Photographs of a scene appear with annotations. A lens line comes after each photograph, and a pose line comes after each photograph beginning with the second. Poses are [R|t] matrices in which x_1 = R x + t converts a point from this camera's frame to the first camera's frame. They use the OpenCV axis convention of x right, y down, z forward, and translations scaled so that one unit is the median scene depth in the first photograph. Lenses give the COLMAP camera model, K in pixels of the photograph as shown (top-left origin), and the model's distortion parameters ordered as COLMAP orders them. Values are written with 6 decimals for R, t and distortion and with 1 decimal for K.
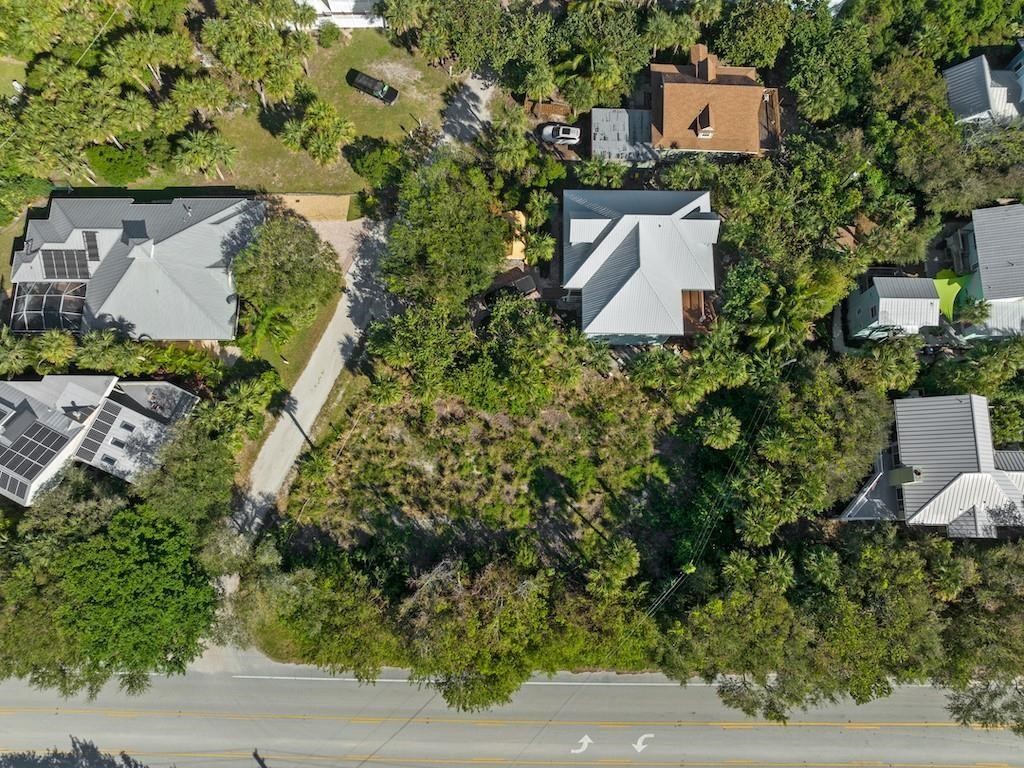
lens RADIAL K [[744.1, 0, 512.0], [0, 744.1, 384.0], [0, 0, 1]] dist [-0.032744, -0.001385]
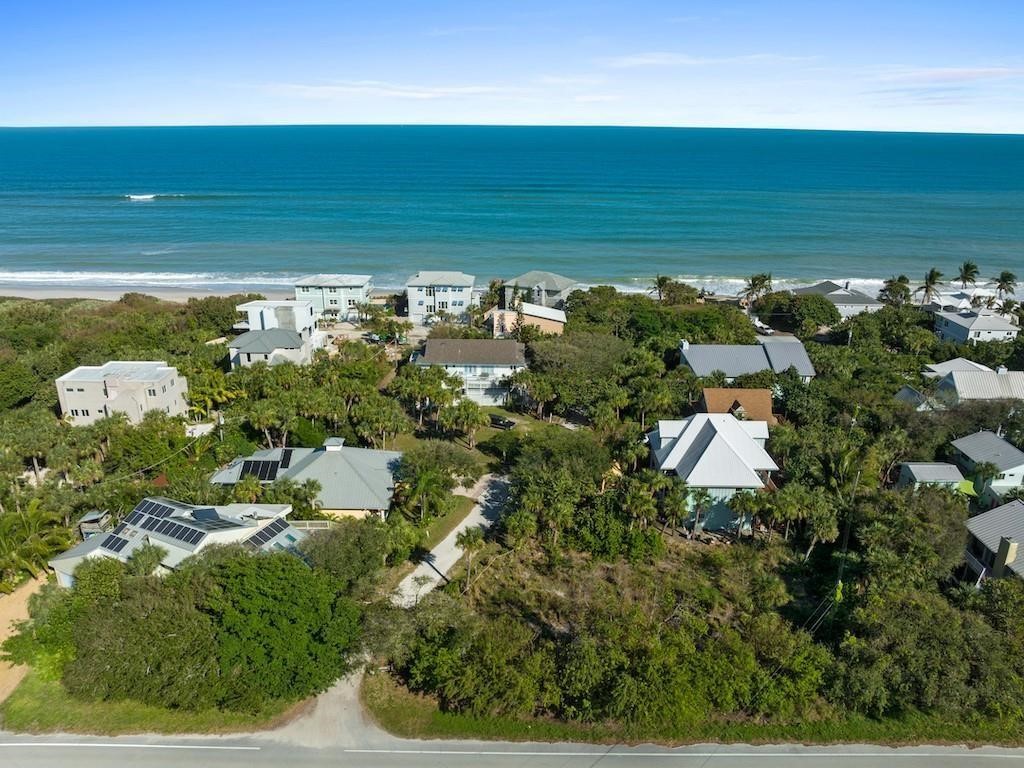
lens RADIAL K [[744.1, 0, 512.0], [0, 744.1, 384.0], [0, 0, 1]] dist [-0.032744, -0.001385]
pose [[0.999968, -0.000457, 0.008016, -0.186114], [0.007025, 0.533156, -0.845988, 0.826753], [-0.003888, 0.846017, 0.533142, 0.196890]]
